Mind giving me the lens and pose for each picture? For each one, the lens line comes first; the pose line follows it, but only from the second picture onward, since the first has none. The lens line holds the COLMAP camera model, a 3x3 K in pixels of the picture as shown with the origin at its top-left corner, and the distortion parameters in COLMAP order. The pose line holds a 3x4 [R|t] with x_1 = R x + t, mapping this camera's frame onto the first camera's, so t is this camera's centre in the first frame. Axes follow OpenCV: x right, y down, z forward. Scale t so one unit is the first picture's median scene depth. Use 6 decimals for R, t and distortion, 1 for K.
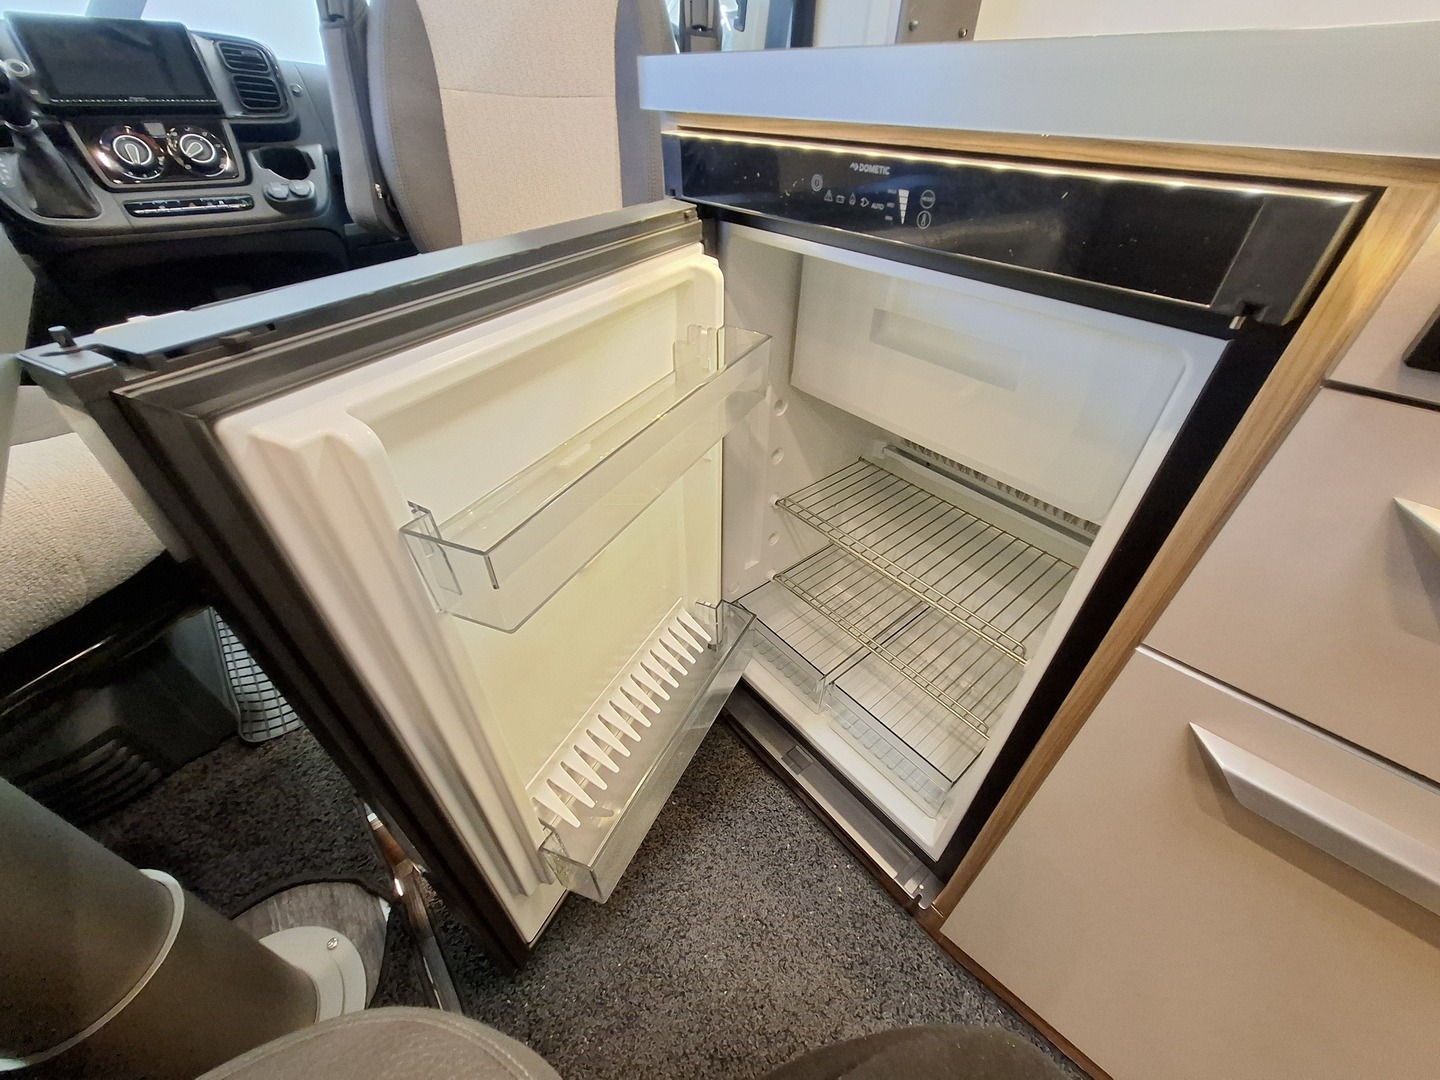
lens RADIAL K [[564.3, 0, 724.3], [0, 564.3, 537.7], [0, 0, 1]] dist [-0.001274, 0.000562]
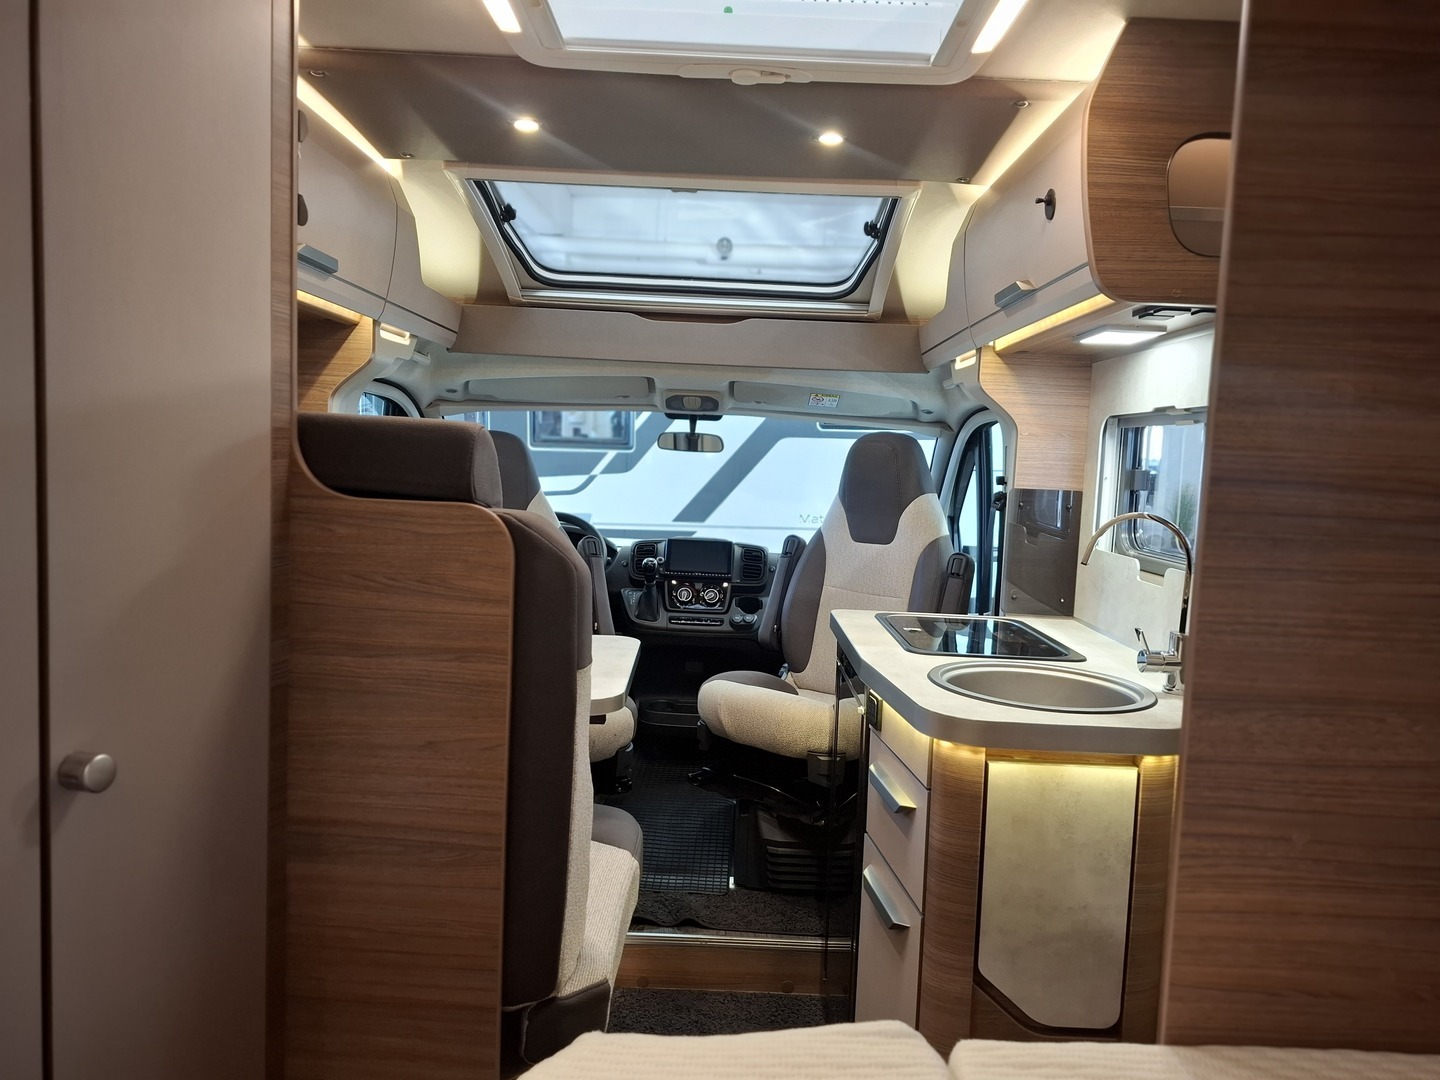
lens RADIAL K [[1002.5, 0, 717.6], [0, 1002.5, 537.6], [0, 0, 1]] dist [0.055992, -0.042419]
pose [[0.766352, 0.064958, -0.639128, 1.208127], [-0.415133, 0.809329, -0.415512, 0.531437], [0.490274, 0.583752, 0.647198, -1.267537]]
